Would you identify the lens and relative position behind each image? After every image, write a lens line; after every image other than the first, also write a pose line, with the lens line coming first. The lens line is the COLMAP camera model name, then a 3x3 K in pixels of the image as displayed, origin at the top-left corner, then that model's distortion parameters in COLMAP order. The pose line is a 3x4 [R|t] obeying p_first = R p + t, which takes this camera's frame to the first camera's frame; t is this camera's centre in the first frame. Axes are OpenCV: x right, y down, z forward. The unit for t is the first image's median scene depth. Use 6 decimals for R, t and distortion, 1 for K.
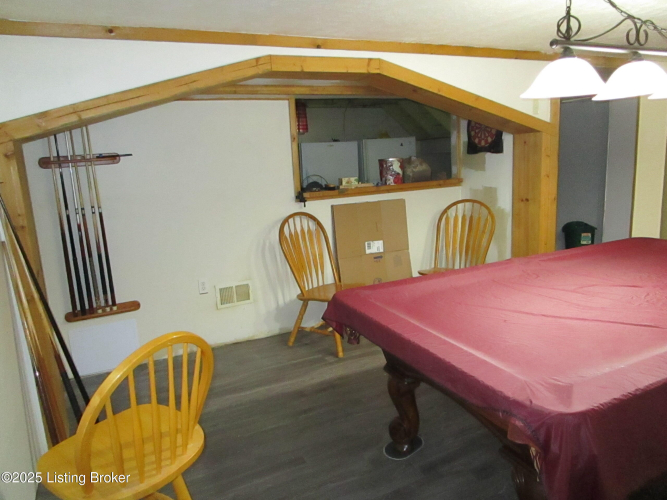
lens RADIAL K [[486.8, 0, 333.5], [0, 486.8, 250.0], [0, 0, 1]] dist [-0.041299, 0.036439]
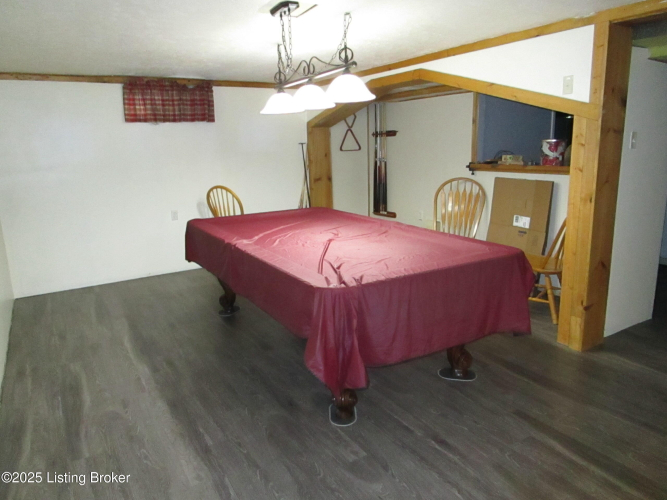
lens RADIAL K [[486.8, 0, 333.5], [0, 486.8, 250.0], [0, 0, 1]] dist [-0.041299, 0.036439]
pose [[0.070208, 0.260678, -0.962870, 1.460866], [-0.177624, 0.953093, 0.245079, -0.179118], [0.981591, 0.153823, 0.113217, 0.629110]]
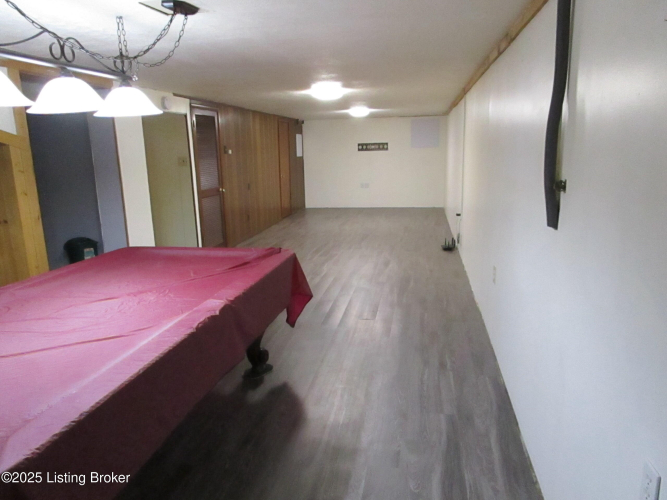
lens RADIAL K [[486.8, 0, 333.5], [0, 486.8, 250.0], [0, 0, 1]] dist [-0.041299, 0.036439]
pose [[0.607793, -0.136087, 0.782348, 0.084842], [0.157860, 0.986249, 0.048917, -0.000790], [-0.778247, 0.093770, 0.620918, -0.008406]]
